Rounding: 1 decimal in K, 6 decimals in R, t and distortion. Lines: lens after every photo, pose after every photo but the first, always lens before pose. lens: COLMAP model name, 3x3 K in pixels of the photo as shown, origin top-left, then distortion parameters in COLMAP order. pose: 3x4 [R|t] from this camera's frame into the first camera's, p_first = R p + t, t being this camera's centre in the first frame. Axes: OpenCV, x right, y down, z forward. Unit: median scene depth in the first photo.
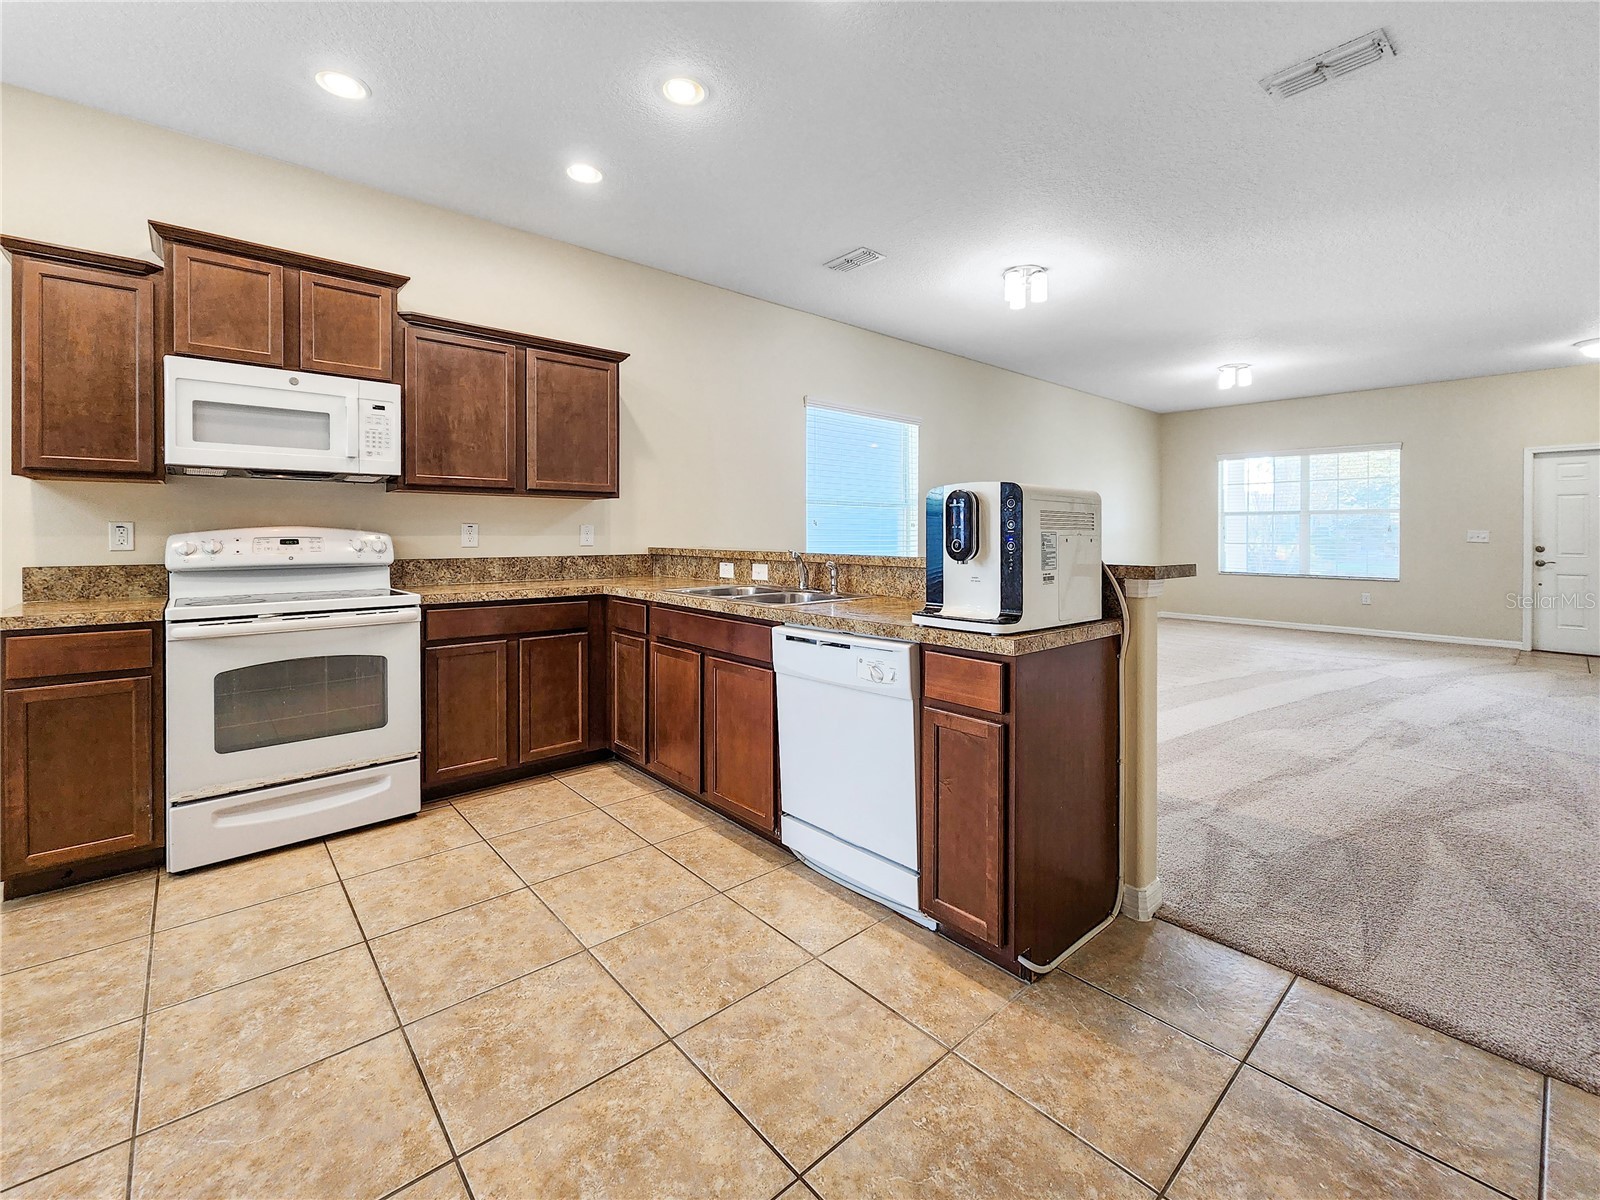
lens RADIAL K [[677.9, 0, 810.7], [0, 677.9, 533.5], [0, 0, 1]] dist [-0.000259, -0.000487]
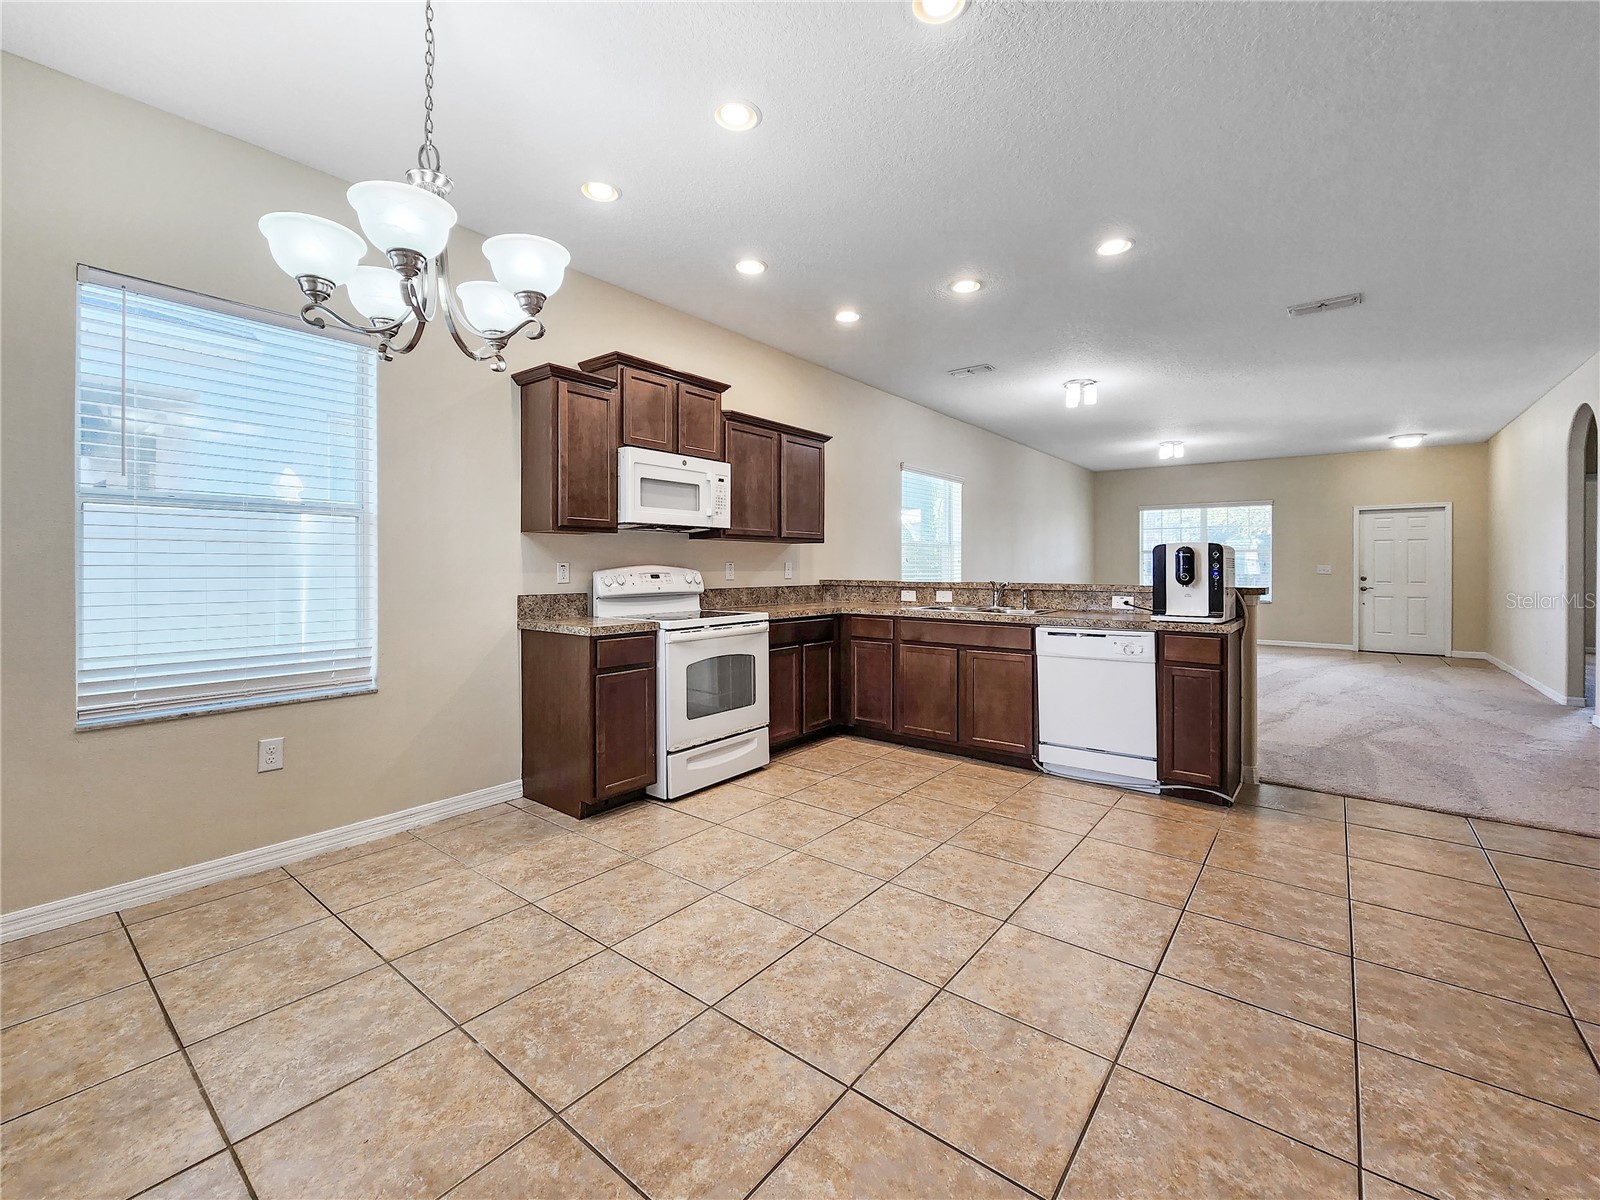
lens RADIAL K [[667.2, 0, 804.6], [0, 667.2, 566.6], [0, 0, 1]] dist [-0.000786, -0.000081]
pose [[0.985242, -0.001237, 0.171161, -0.743206], [0.001357, 0.999999, -0.000583, -0.006720], [-0.171160, 0.000807, 0.985243, -0.406380]]
